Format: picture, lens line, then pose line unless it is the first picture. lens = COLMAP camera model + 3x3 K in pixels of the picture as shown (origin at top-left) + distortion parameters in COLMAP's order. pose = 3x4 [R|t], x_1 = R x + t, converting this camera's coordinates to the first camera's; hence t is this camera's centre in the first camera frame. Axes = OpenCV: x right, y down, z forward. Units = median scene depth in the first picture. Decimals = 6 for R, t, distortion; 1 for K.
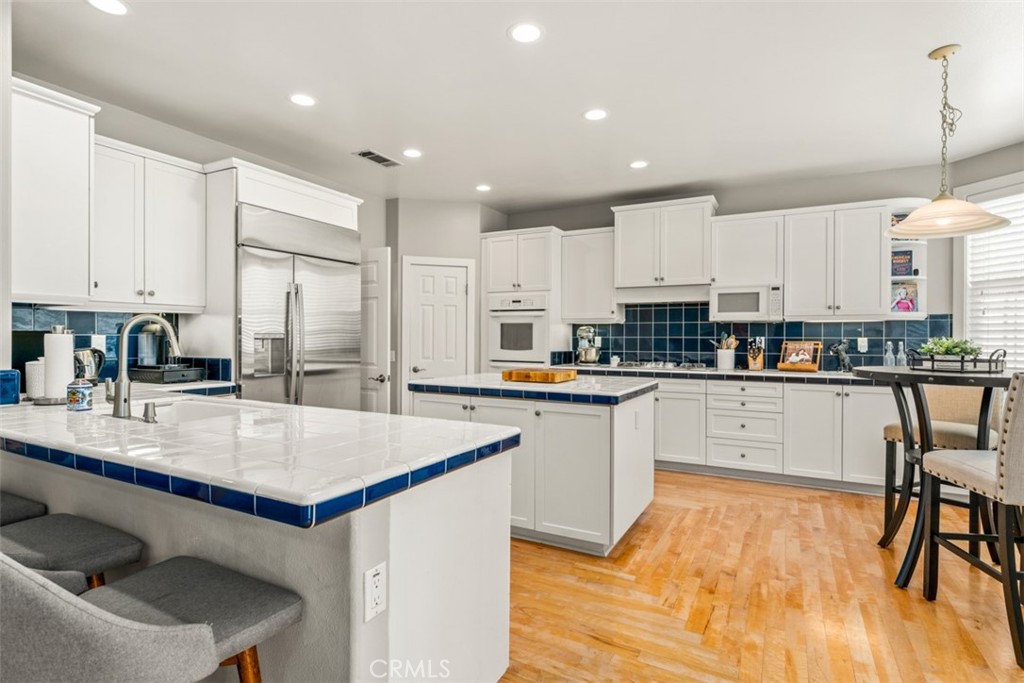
lens RADIAL K [[514.0, 0, 512.0], [0, 514.0, 341.5], [0, 0, 1]] dist [-0.001358, -0.000033]
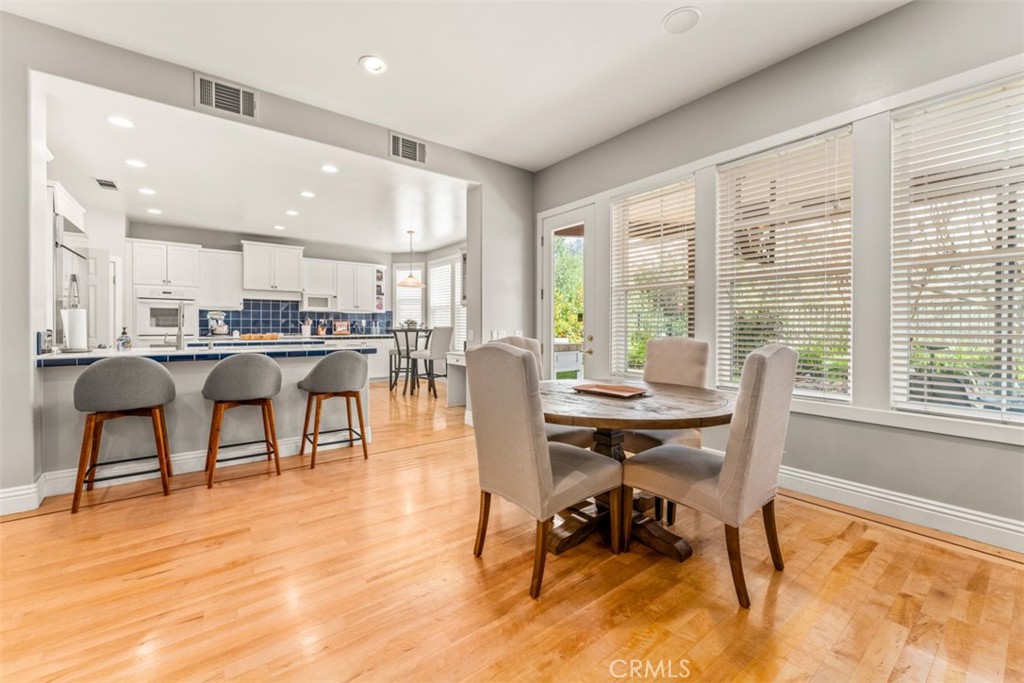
lens RADIAL K [[410.1, 0, 509.2], [0, 410.1, 336.0], [0, 0, 1]] dist [0.003105, 0.000334]
pose [[0.416580, -0.026898, 0.908701, -0.683948], [0.006151, 0.999623, 0.026769, 0.018112], [-0.909078, -0.005562, 0.416588, -0.352860]]
